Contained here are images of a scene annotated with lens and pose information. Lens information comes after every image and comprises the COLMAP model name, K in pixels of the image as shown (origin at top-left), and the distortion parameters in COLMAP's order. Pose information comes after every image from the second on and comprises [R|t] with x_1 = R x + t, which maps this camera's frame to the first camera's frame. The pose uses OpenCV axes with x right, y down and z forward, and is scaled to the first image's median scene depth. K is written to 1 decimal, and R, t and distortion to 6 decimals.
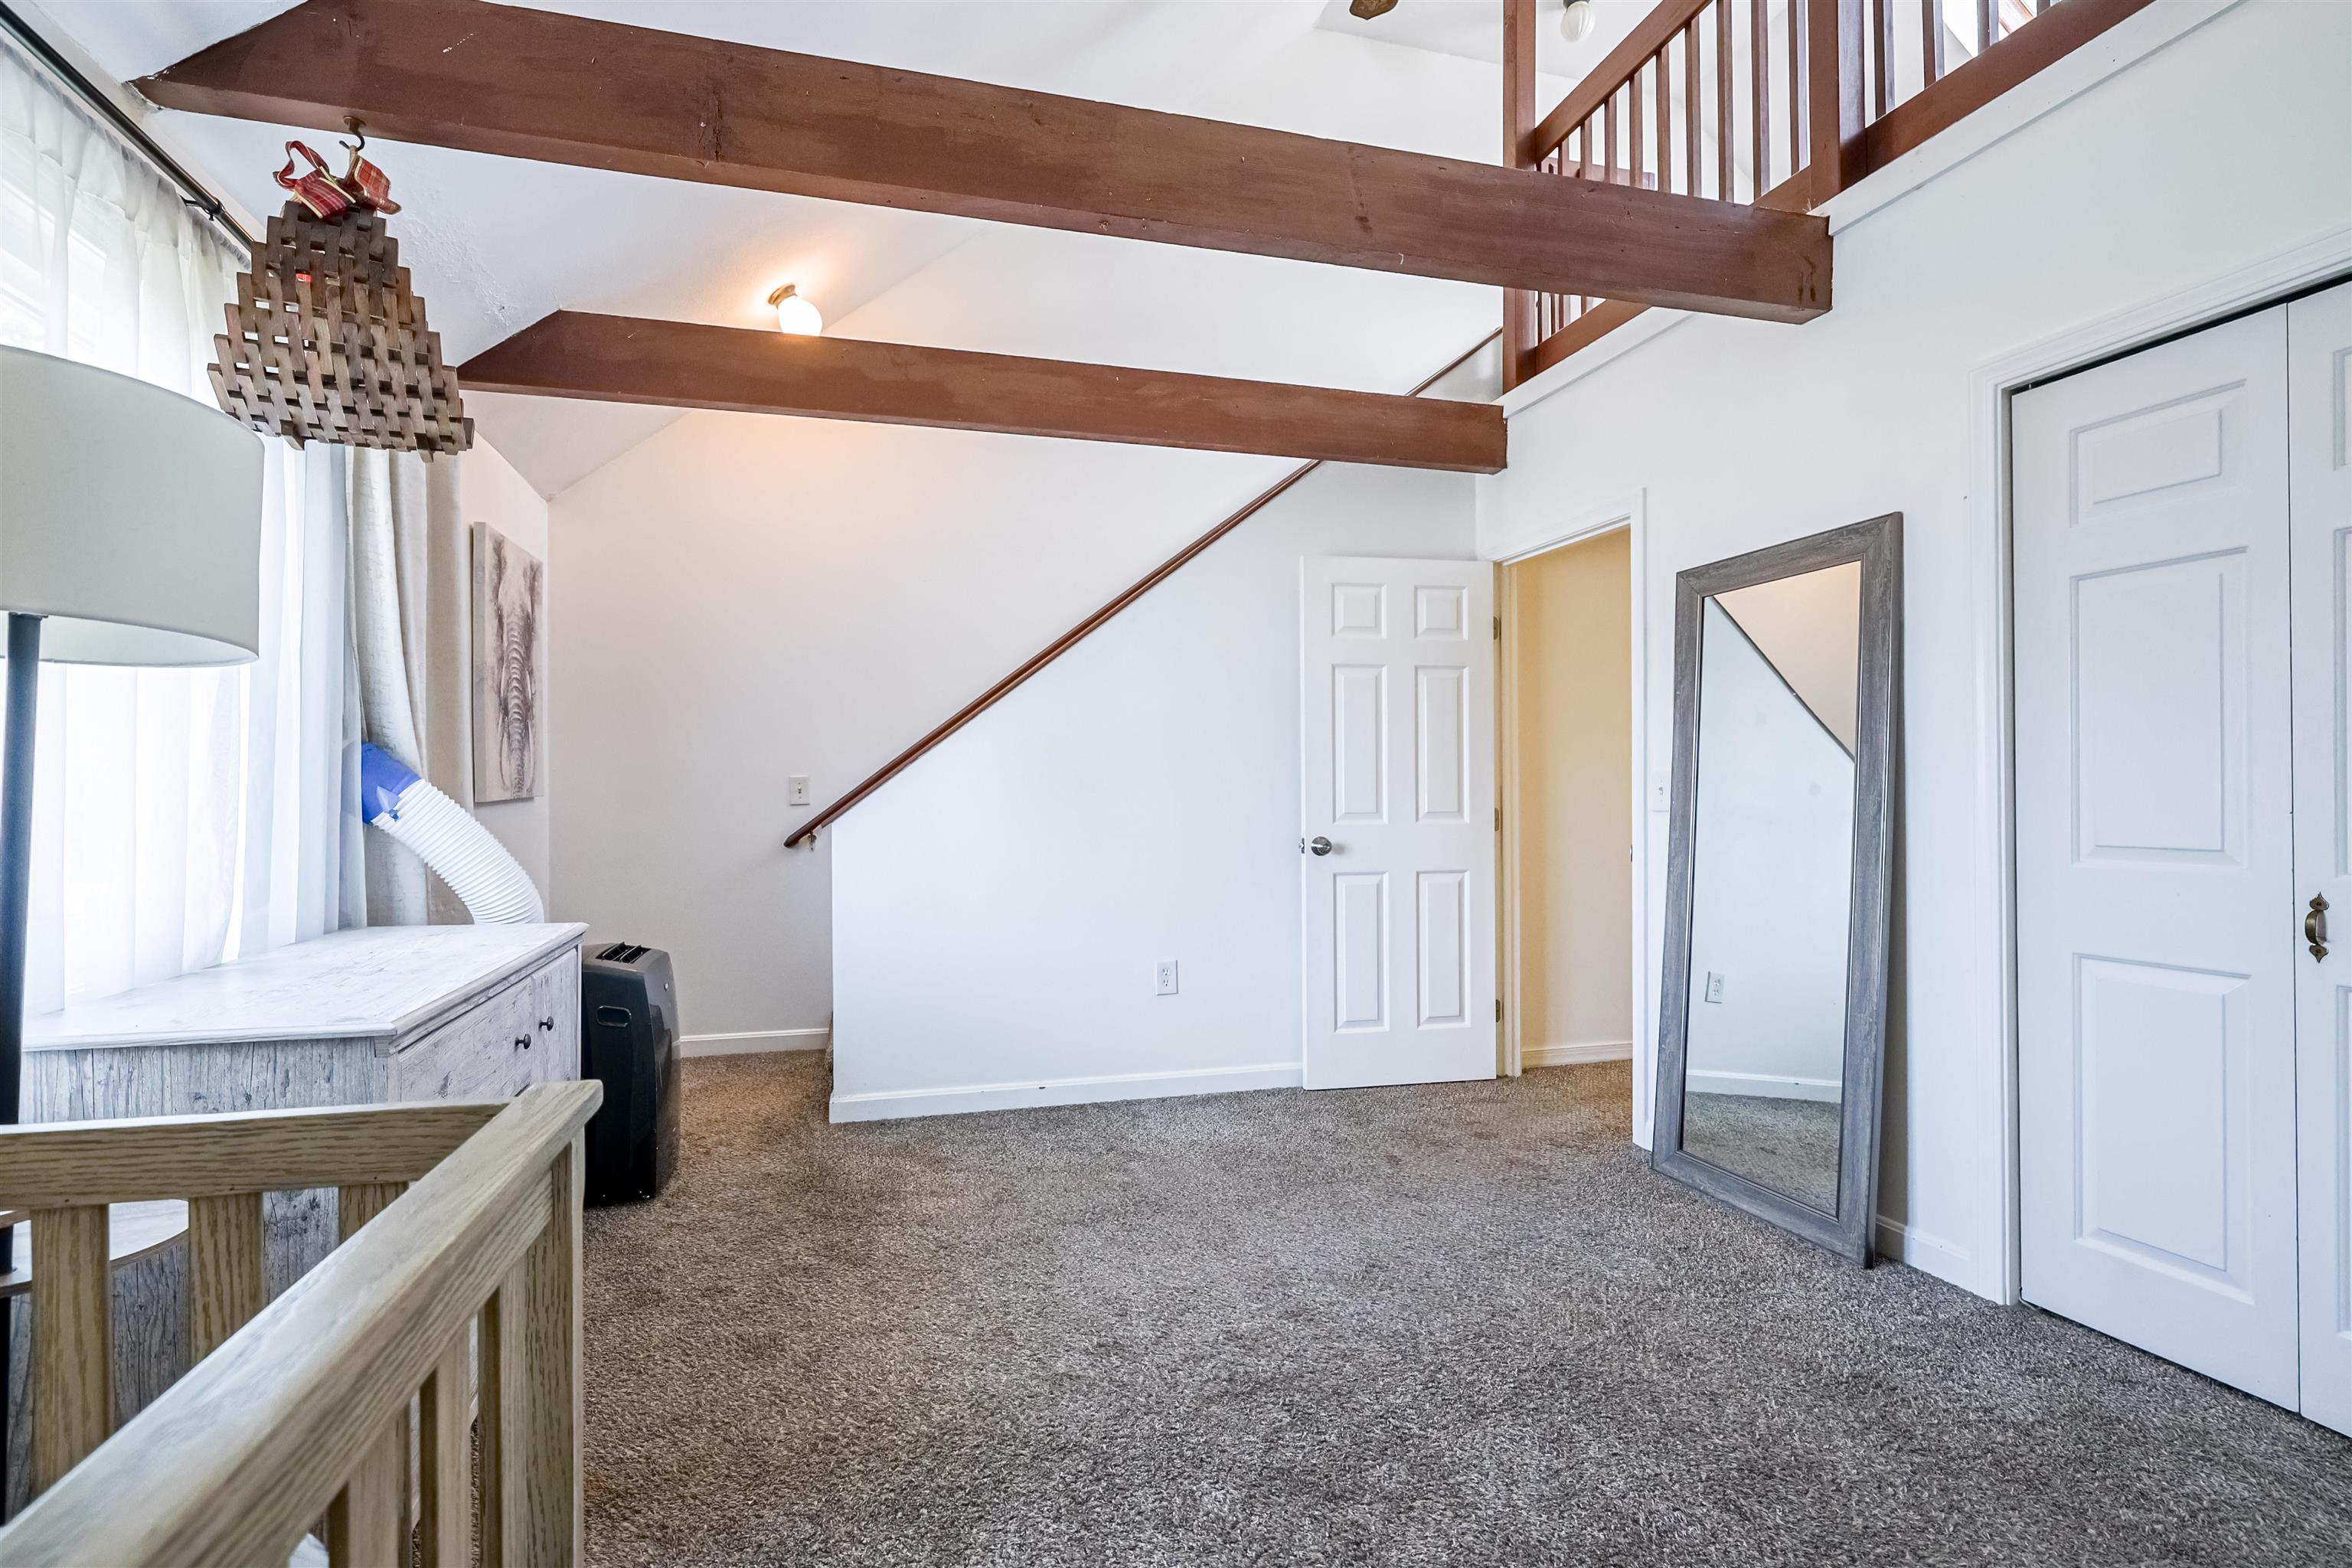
lens RADIAL K [[1098.8, 0, 1175.3], [0, 1098.8, 797.8], [0, 0, 1]] dist [-0.001157, -0.000042]
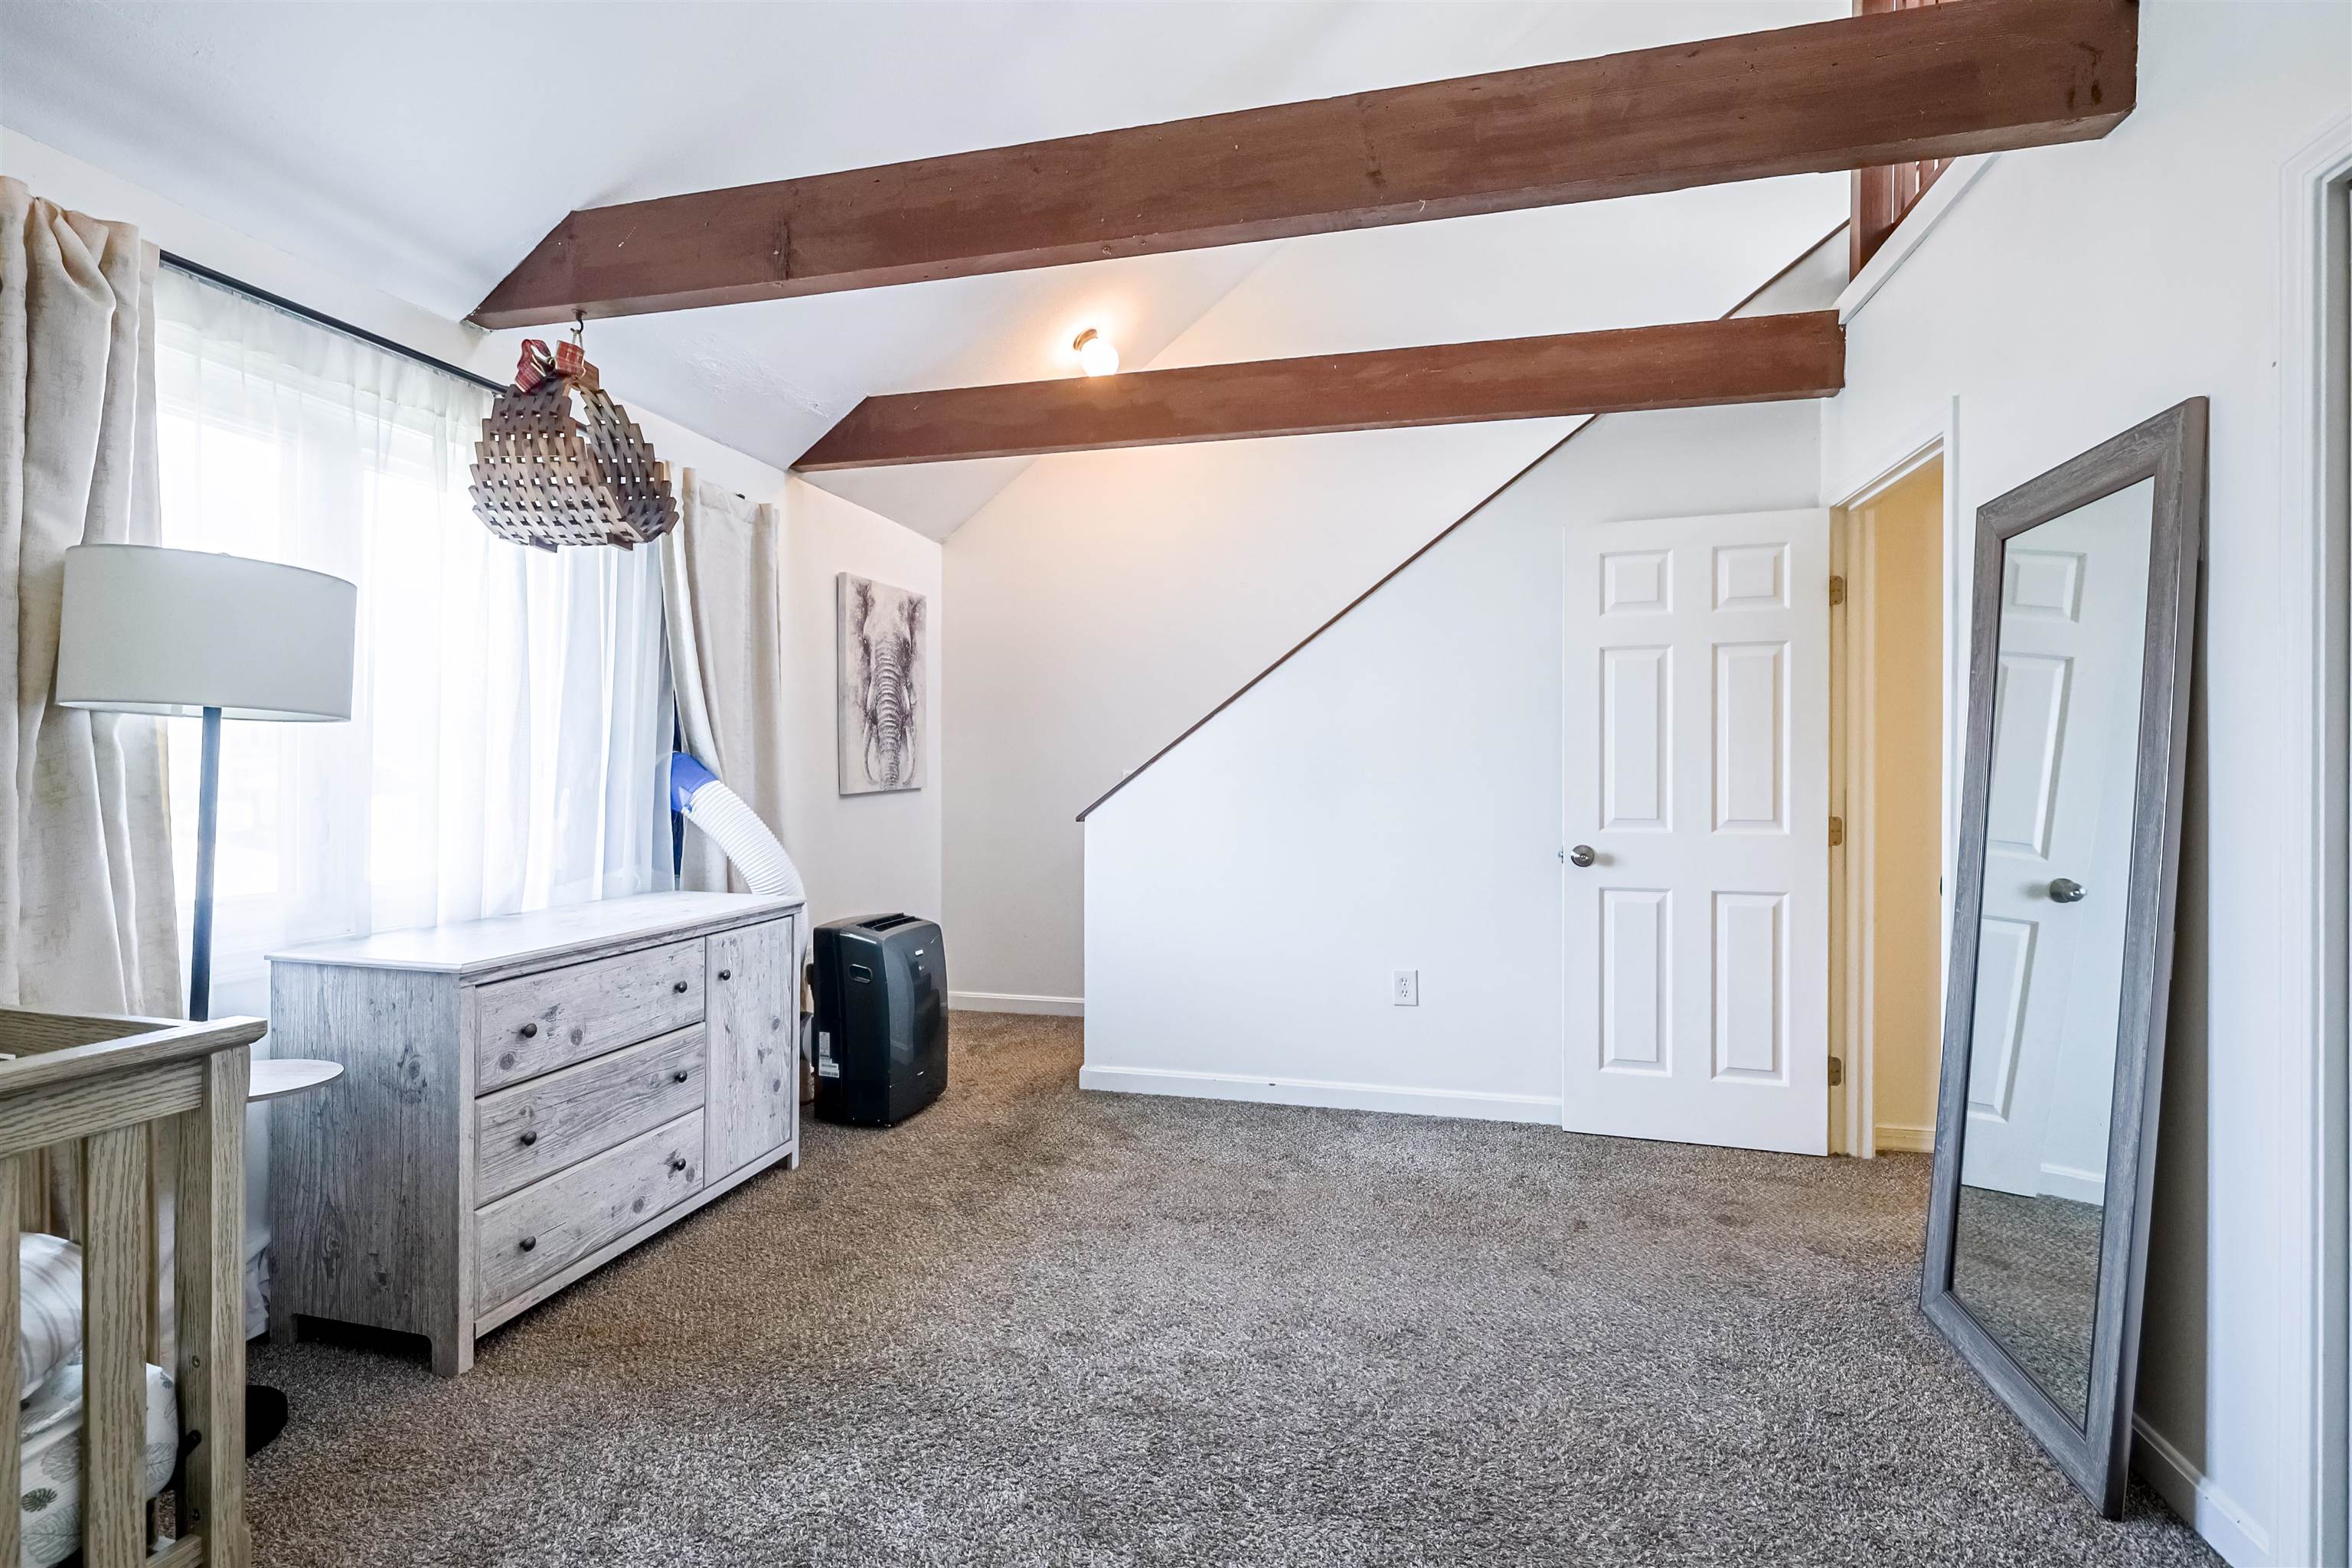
lens RADIAL K [[1102.7, 0, 1176.0], [0, 1102.7, 784.0], [0, 0, 1]] dist [-0.000784, -0.000325]
pose [[0.870058, 0.010150, -0.492845, 0.320256], [-0.007871, 0.999947, 0.006698, -0.018794], [0.492887, -0.001949, 0.870091, 0.084626]]
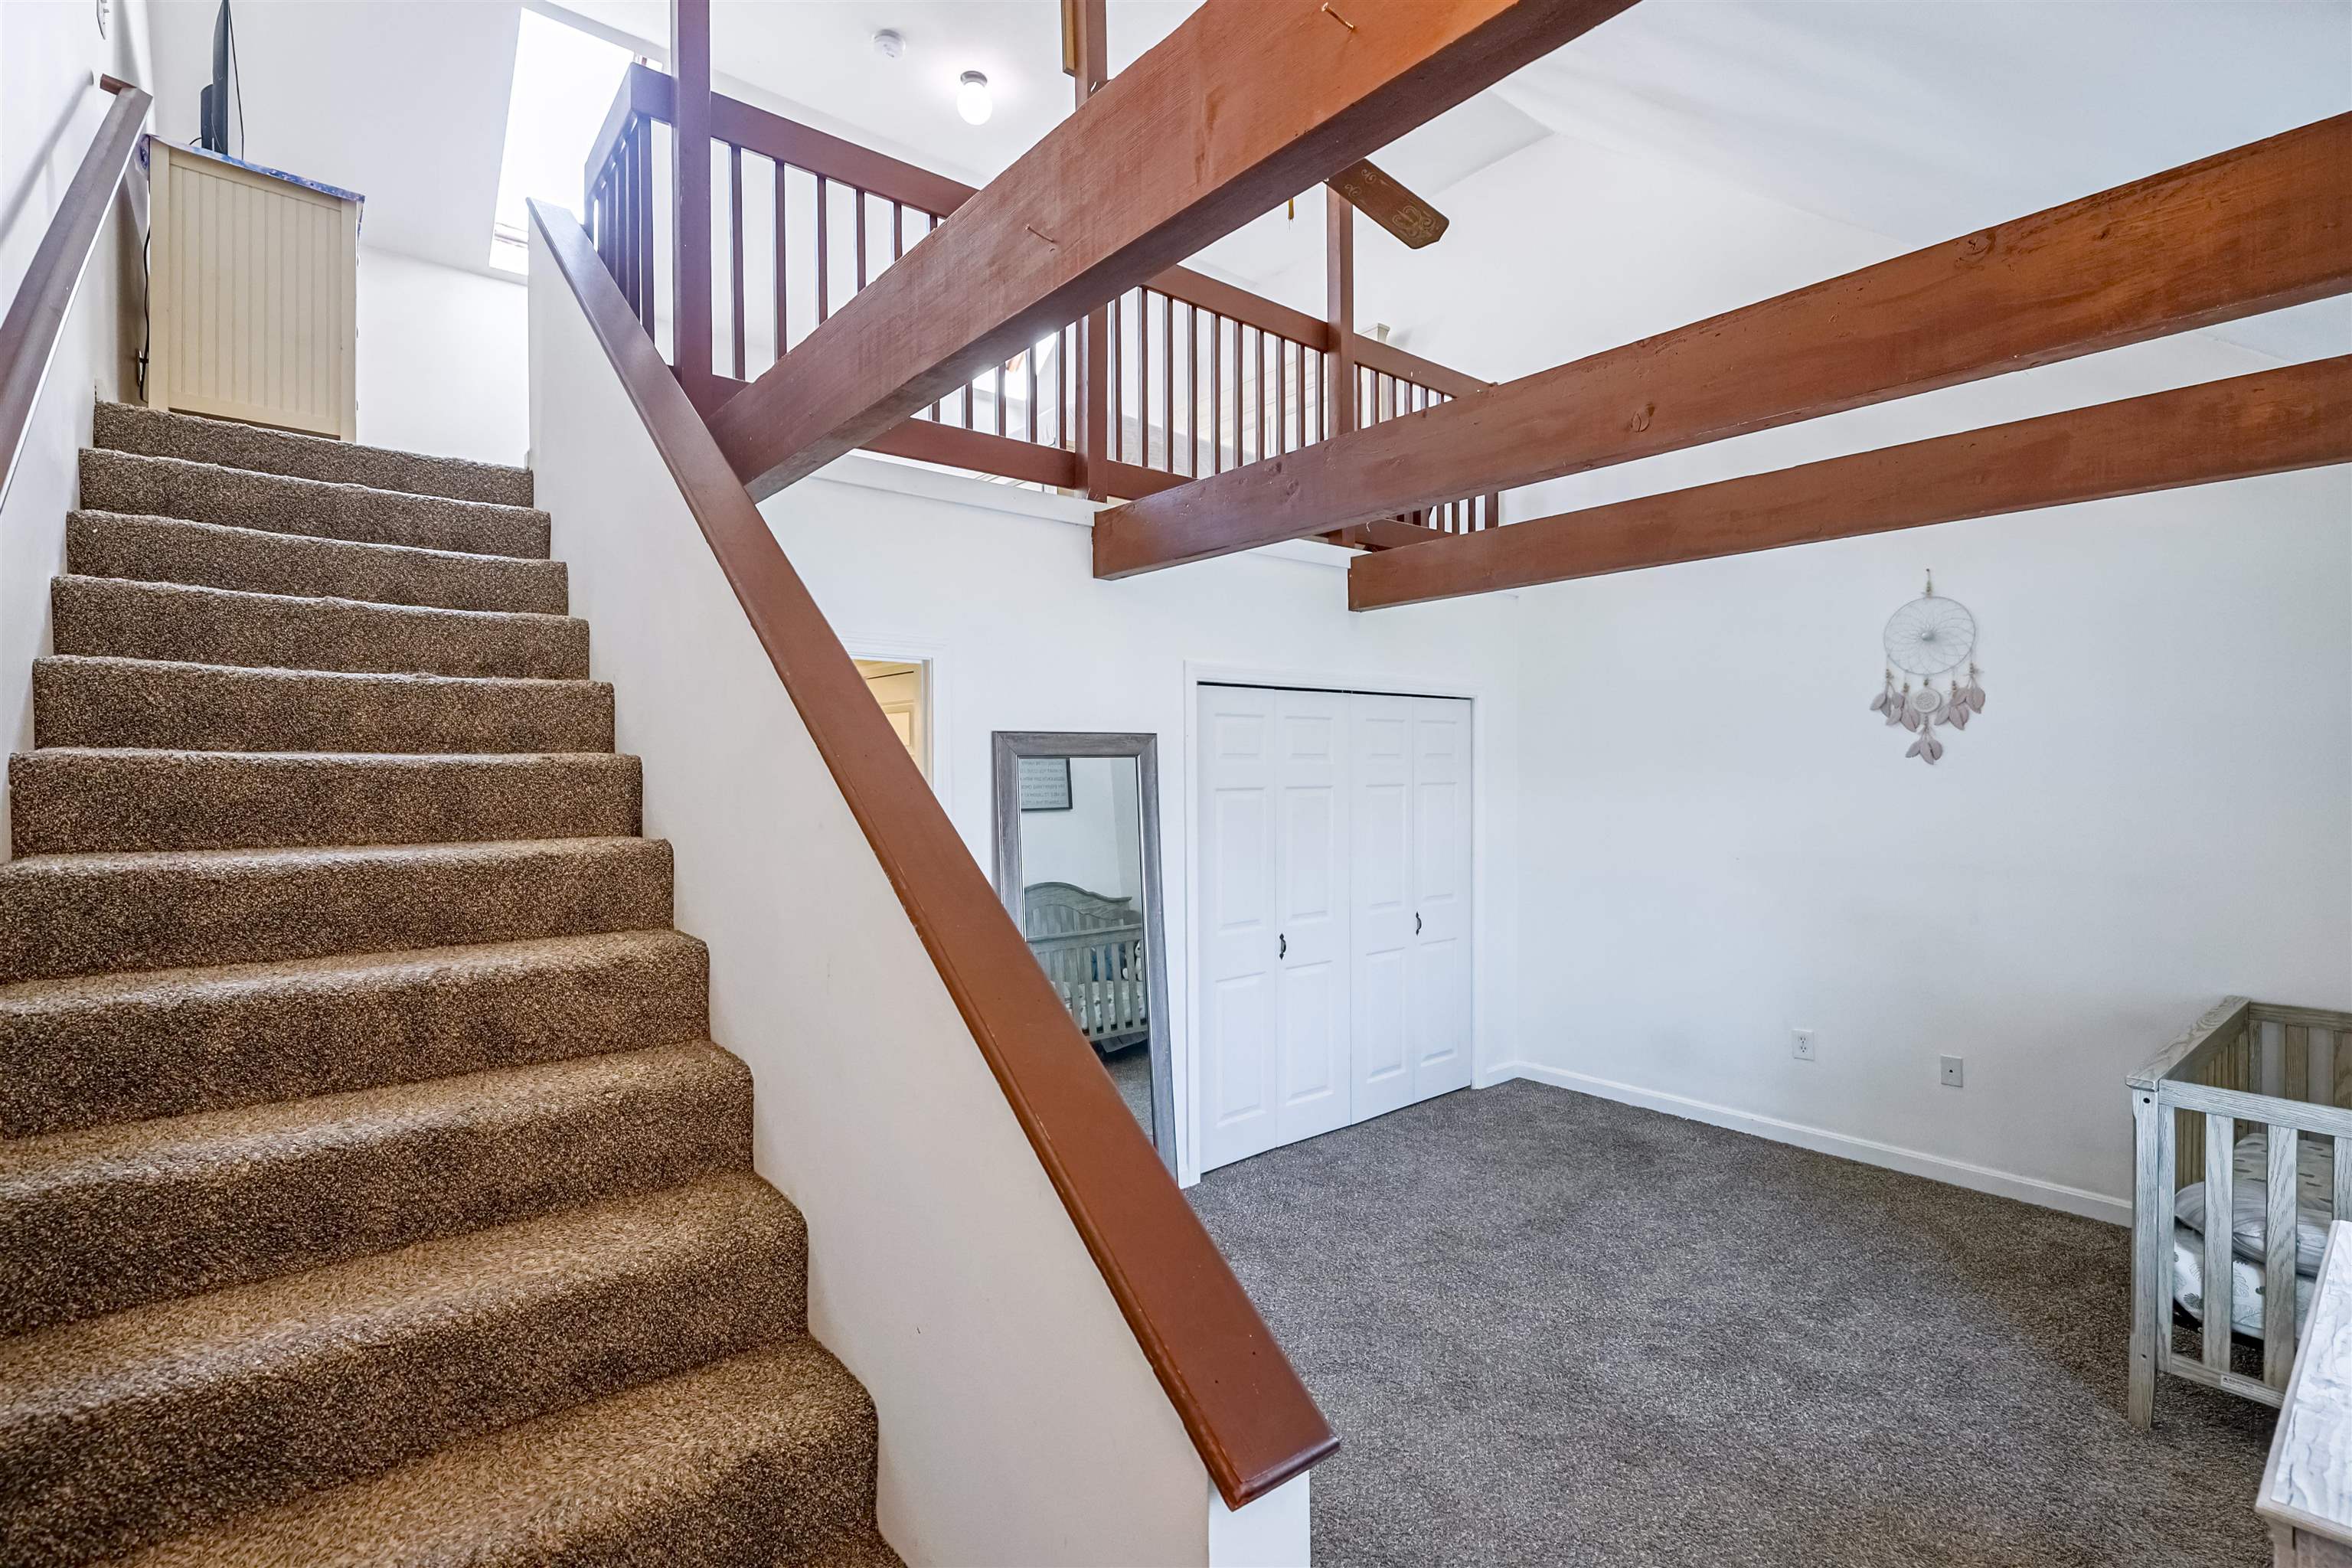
lens RADIAL K [[1102.7, 0, 1176.0], [0, 1102.7, 784.0], [0, 0, 1]] dist [-0.000784, -0.000325]
pose [[-0.398090, -0.009143, 0.917301, -0.592898], [0.010422, 0.999841, 0.014489, -0.149320], [-0.917287, 0.015328, -0.397932, 1.149457]]
